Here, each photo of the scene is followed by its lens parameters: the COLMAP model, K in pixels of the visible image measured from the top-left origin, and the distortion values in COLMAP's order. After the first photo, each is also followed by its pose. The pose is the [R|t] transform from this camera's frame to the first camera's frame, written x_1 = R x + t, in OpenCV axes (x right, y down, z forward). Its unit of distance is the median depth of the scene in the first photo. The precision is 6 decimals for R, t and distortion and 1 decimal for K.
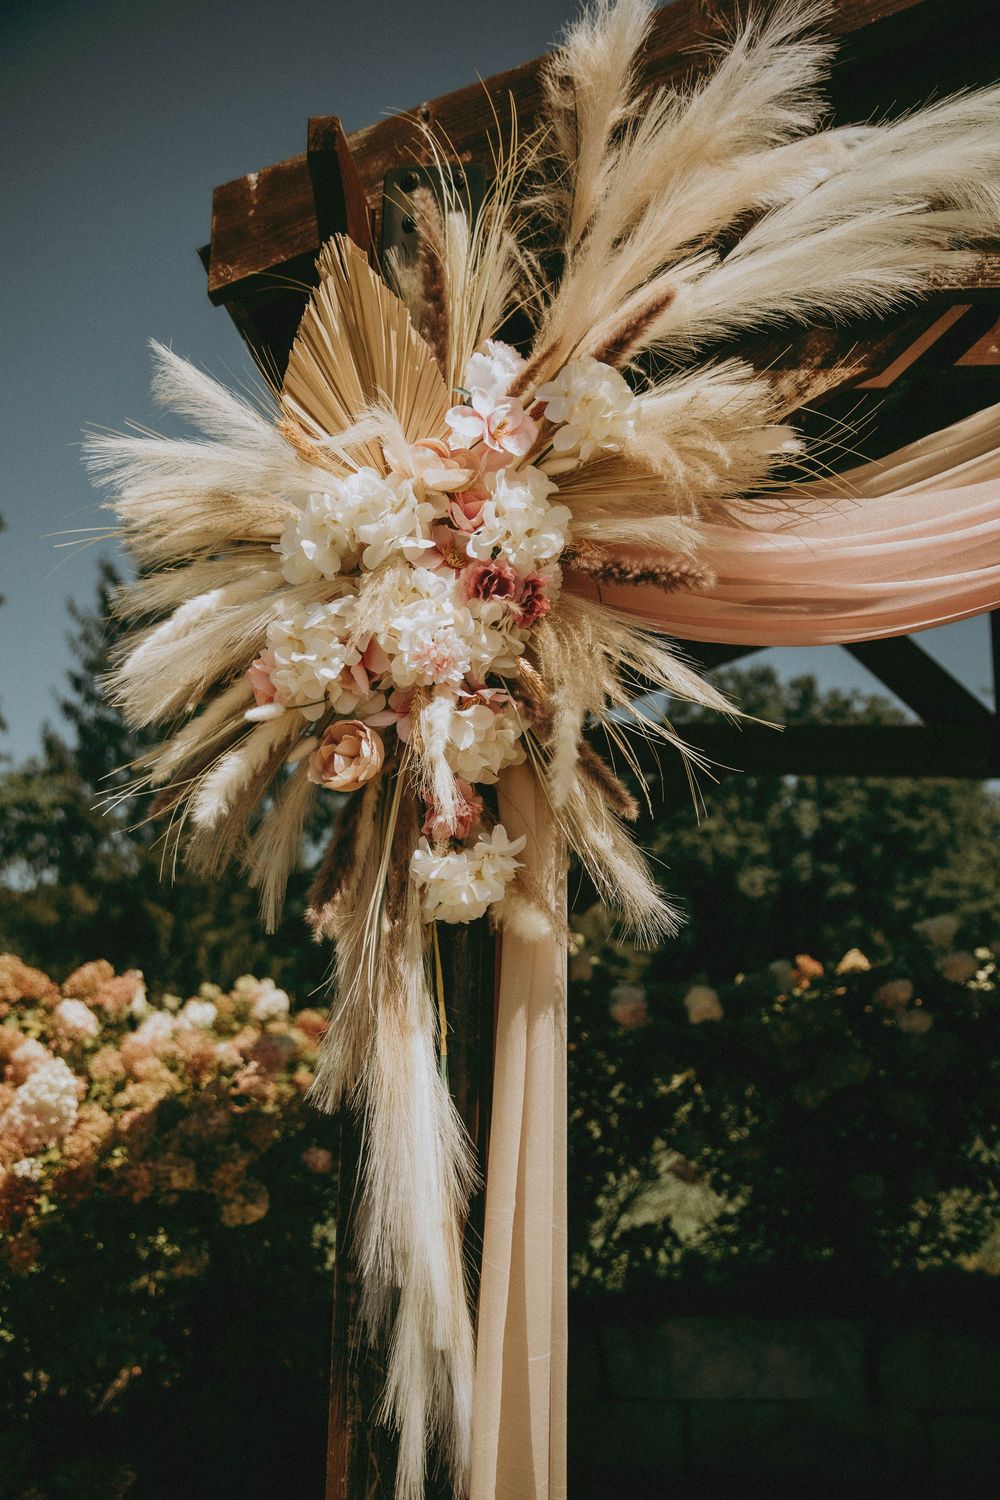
lens RADIAL K [[1475.7, 0, 500.0], [0, 1475.7, 750.0], [0, 0, 1]] dist [0.003226, 0.003096]
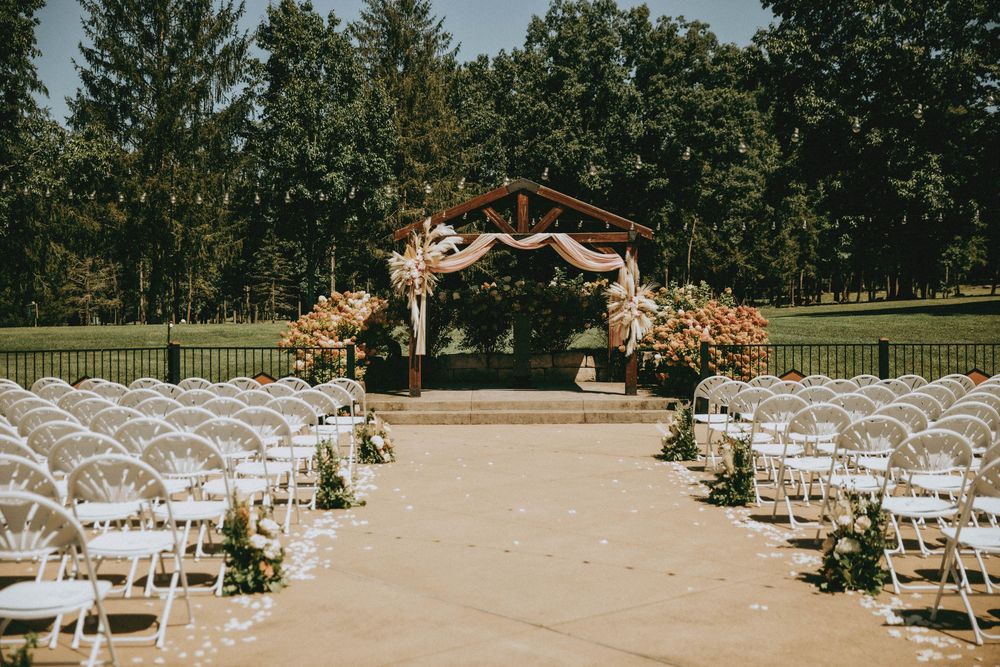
lens RADIAL K [[1300.5, 0, 500.0], [0, 1300.5, 333.5], [0, 0, 1]] dist [-0.002512, -0.008863]
pose [[0.996554, -0.022588, 0.079812, -0.006235], [0.004663, 0.975942, 0.217983, -0.055491], [-0.082816, -0.216859, 0.972684, -0.279058]]
